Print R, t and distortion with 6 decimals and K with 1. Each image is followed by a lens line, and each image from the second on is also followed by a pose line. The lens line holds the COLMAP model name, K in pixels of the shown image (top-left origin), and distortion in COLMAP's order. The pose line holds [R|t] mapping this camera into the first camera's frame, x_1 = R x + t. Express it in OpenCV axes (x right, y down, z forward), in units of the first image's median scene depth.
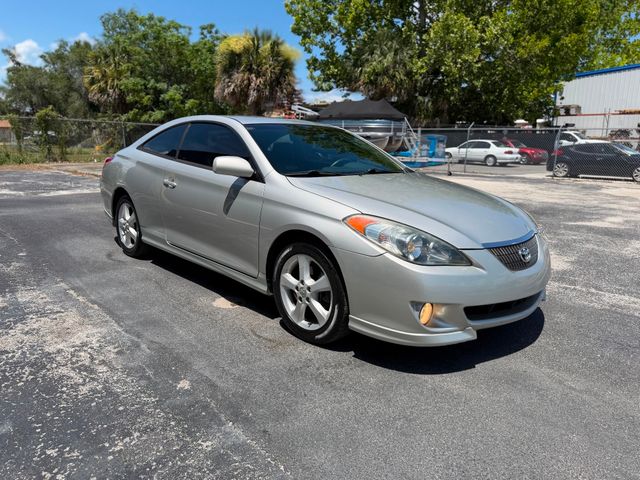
lens RADIAL K [[454.2, 0, 314.8], [0, 454.2, 243.0], [0, 0, 1]] dist [0.024912, -0.034312]
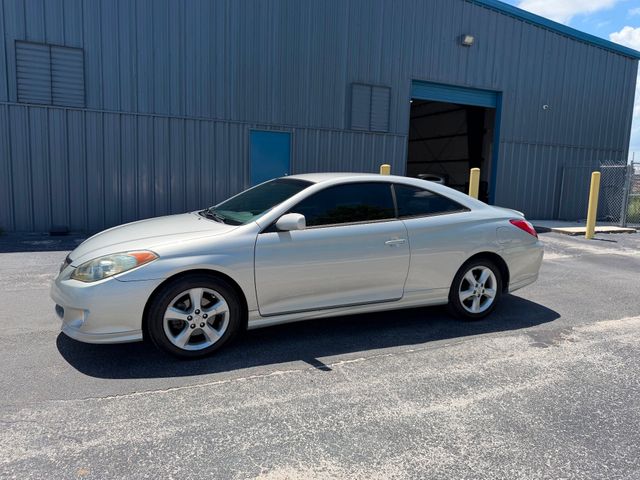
lens RADIAL K [[454.2, 0, 319.1], [0, 454.2, 237.3], [0, 0, 1]] dist [0.024912, -0.034312]
pose [[-0.326028, 0.095590, -0.940515, 1.019622], [-0.241095, 0.953570, 0.180492, -0.337431], [0.914100, 0.285599, -0.287844, 1.409395]]
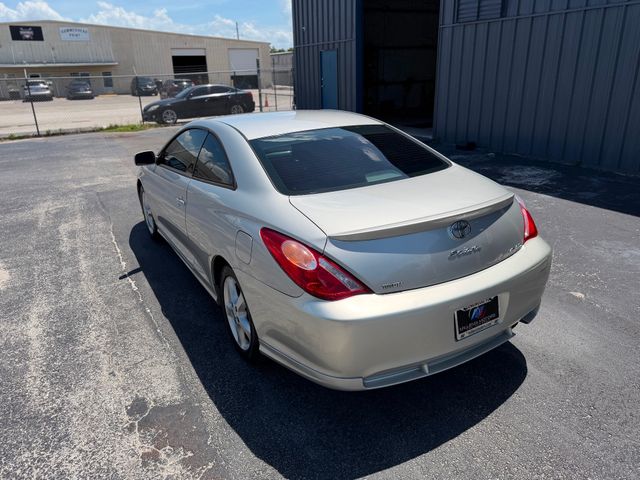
lens RADIAL K [[454.2, 0, 322.3], [0, 454.2, 234.5], [0, 0, 1]] dist [0.024912, -0.034312]
pose [[-0.975357, -0.064655, 0.210946, -0.447562], [0.059695, 0.843107, 0.534423, -0.589858], [-0.212403, 0.533845, -0.818471, 1.980785]]
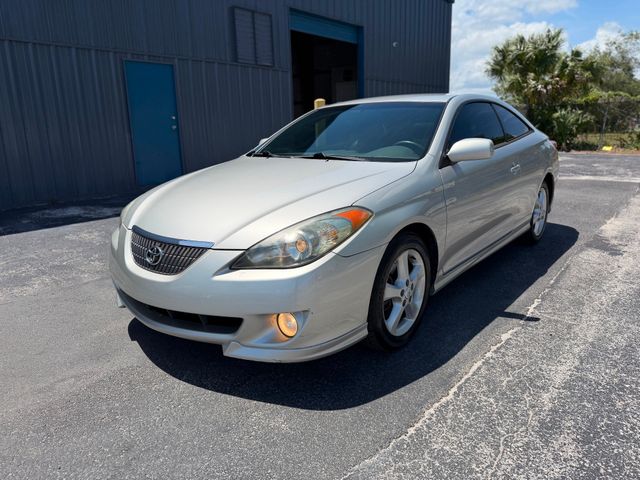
lens RADIAL K [[454.2, 0, 321.2], [0, 454.2, 238.7], [0, 0, 1]] dist [0.024912, -0.034312]
pose [[0.131428, 0.214177, -0.967913, 0.875903], [-0.191545, 0.963469, 0.187185, -0.147403], [0.972644, 0.160798, 0.167651, 0.772066]]
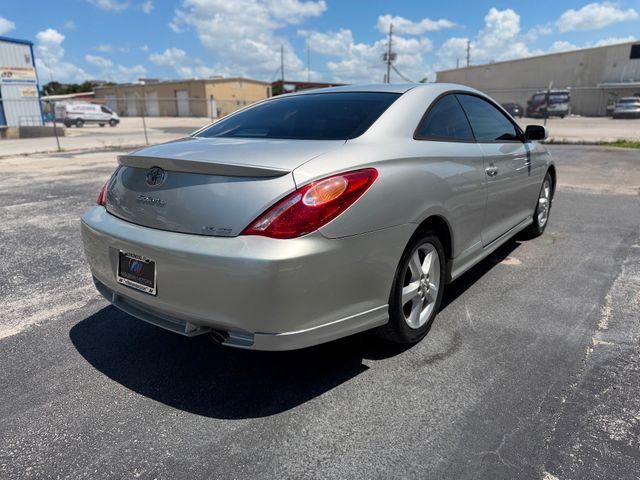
lens RADIAL K [[454.2, 0, 319.9], [0, 454.2, 235.4], [0, 0, 1]] dist [0.024912, -0.034312]
pose [[-0.155486, -0.276947, 0.948222, -1.041861], [0.232864, 0.922569, 0.307638, -0.335534], [-0.959999, 0.268640, -0.078956, 1.353162]]
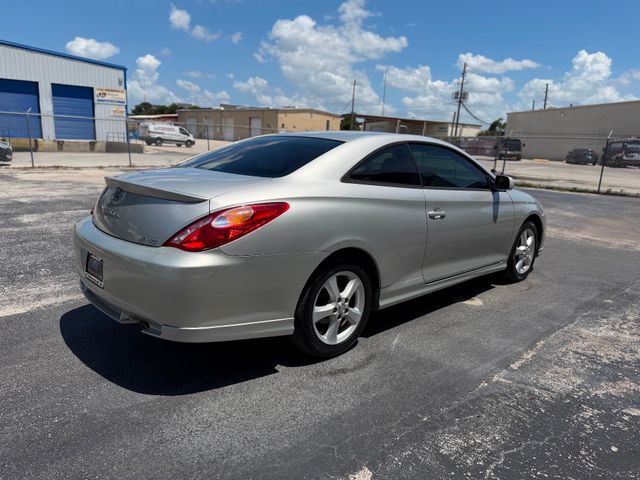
lens RADIAL K [[454.2, 0, 319.3], [0, 454.2, 239.5], [0, 0, 1]] dist [0.024912, -0.034312]
pose [[-0.001254, -0.231215, 0.972902, -1.160403], [0.179237, 0.957095, 0.227690, -0.318049], [-0.983805, 0.174666, 0.040242, 1.170857]]
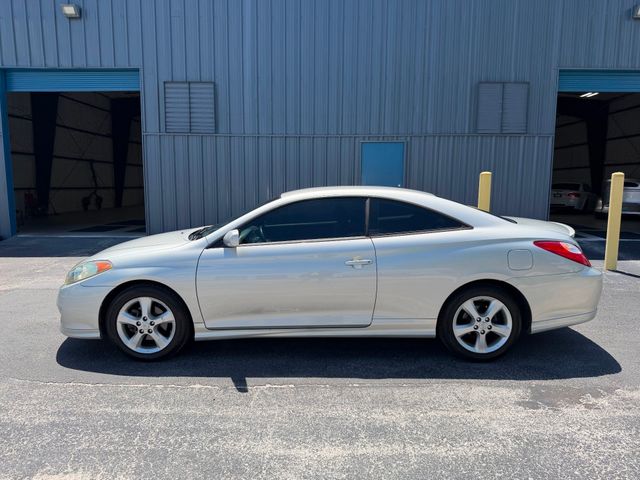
lens RADIAL K [[454.2, 0, 321.3], [0, 454.2, 243.3], [0, 0, 1]] dist [0.024912, -0.034312]
pose [[-0.690628, 0.072235, -0.719594, 0.720139], [-0.173921, 0.949210, 0.262204, -0.449364], [0.701986, 0.306238, -0.642988, 1.800086]]
